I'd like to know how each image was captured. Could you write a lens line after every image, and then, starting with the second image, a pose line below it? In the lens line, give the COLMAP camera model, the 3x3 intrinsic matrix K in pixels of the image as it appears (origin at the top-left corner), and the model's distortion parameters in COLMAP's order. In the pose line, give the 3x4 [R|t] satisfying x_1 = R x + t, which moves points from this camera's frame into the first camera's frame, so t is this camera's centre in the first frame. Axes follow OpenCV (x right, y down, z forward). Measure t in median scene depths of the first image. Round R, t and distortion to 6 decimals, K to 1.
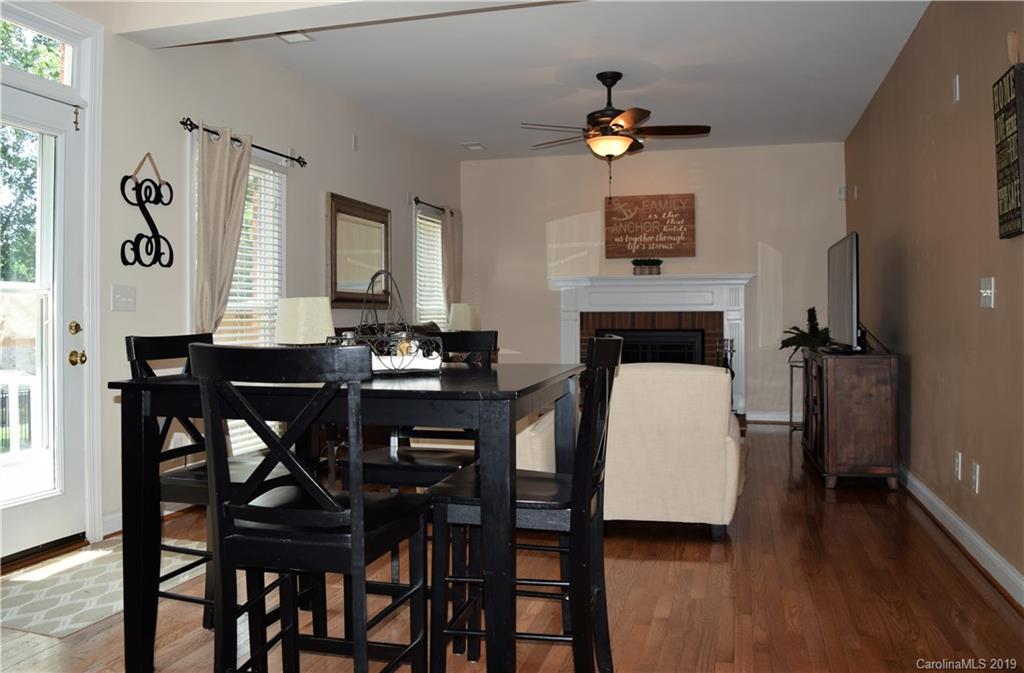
lens RADIAL K [[872.9, 0, 476.3], [0, 872.9, 308.5], [0, 0, 1]] dist [-0.073840, 0.001536]
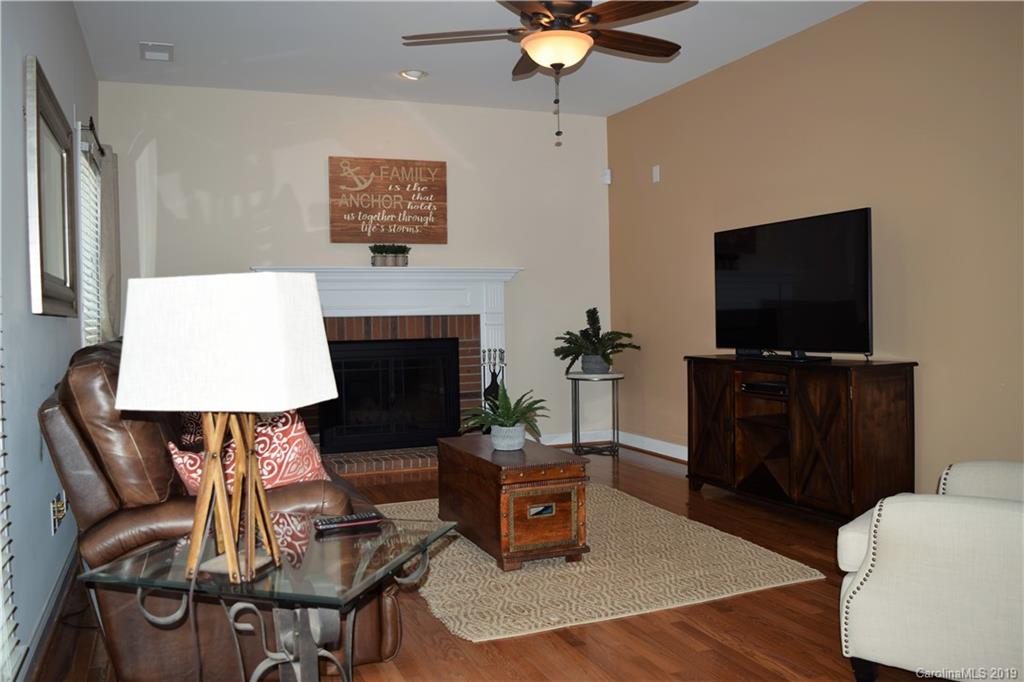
lens RADIAL K [[855.0, 0, 504.7], [0, 855.0, 340.5], [0, 0, 1]] dist [-0.078303, 0.014175]
pose [[0.779197, -0.029531, 0.626082, -0.185998], [0.011633, 0.999399, 0.032662, 0.001968], [-0.626671, -0.018167, 0.779072, 0.374996]]
